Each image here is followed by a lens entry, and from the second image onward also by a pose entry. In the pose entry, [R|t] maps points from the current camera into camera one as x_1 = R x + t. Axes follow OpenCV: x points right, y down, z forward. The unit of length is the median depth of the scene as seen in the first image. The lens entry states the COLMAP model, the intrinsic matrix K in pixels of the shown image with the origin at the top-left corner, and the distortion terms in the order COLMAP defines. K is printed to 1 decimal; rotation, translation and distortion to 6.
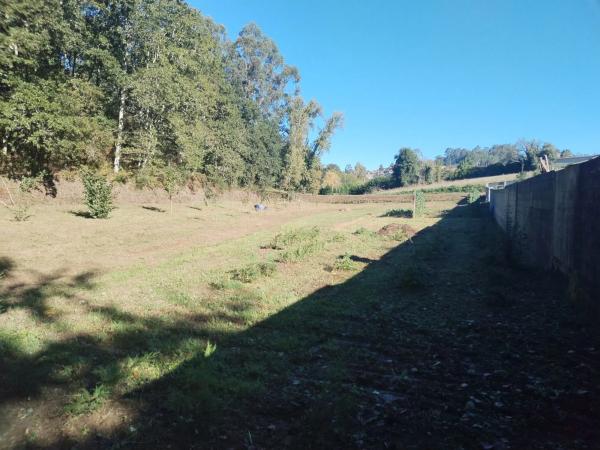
lens RADIAL K [[441.1, 0, 297.1], [0, 441.1, 223.5], [0, 0, 1]] dist [0.034422, -0.035369]
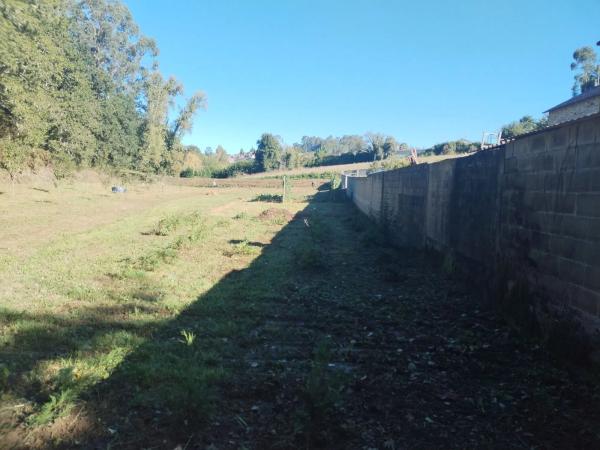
lens RADIAL K [[441.1, 0, 301.8], [0, 441.1, 226.6], [0, 0, 1]] dist [0.034422, -0.035369]
pose [[0.948017, -0.011532, 0.318010, -0.021593], [-0.002177, 0.999085, 0.042721, -0.000450], [-0.318211, -0.041193, 0.947124, 0.000700]]
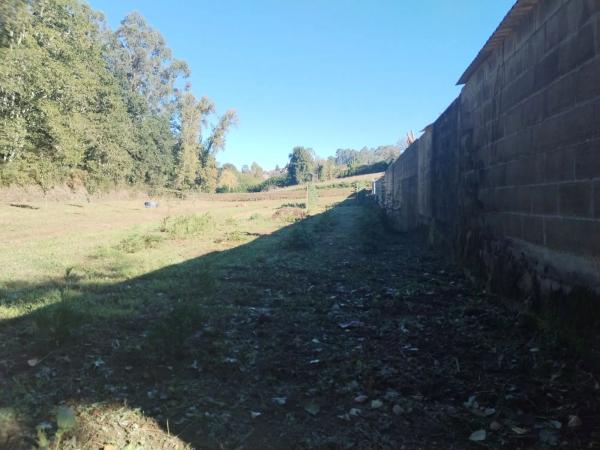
lens RADIAL K [[441.1, 0, 300.9], [0, 441.1, 227.7], [0, 0, 1]] dist [0.034422, -0.035369]
pose [[0.971499, -0.037829, 0.234007, 0.005008], [0.036044, 0.999279, 0.011901, 0.016939], [-0.234288, -0.003127, 0.972162, -0.003586]]
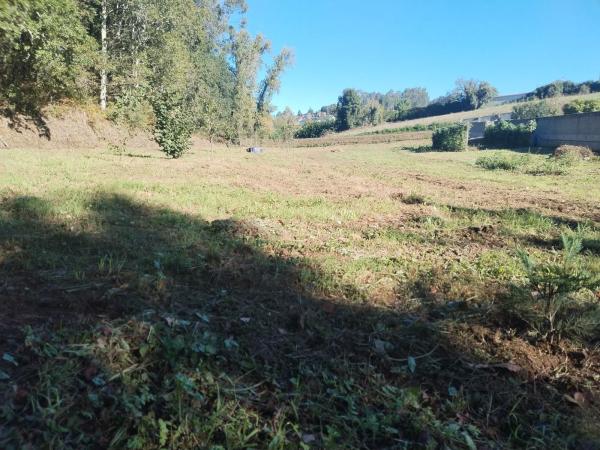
lens RADIAL K [[441.1, 0, 295.6], [0, 441.1, 227.9], [0, 0, 1]] dist [0.034422, -0.035369]
pose [[0.981445, -0.067468, 0.179482, -0.219976], [0.044780, 0.990816, 0.127586, 0.010423], [-0.186442, -0.117181, 0.975453, 0.122501]]
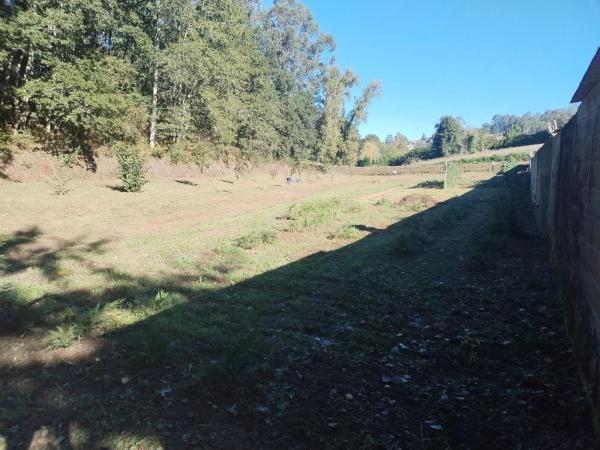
lens RADIAL K [[441.1, 0, 295.9], [0, 441.1, 225.3], [0, 0, 1]] dist [0.034422, -0.035369]
pose [[0.995702, -0.002999, -0.092566, 0.021285], [0.009035, 0.997853, 0.064863, 0.001713], [0.092173, -0.065420, 0.993592, -0.009797]]
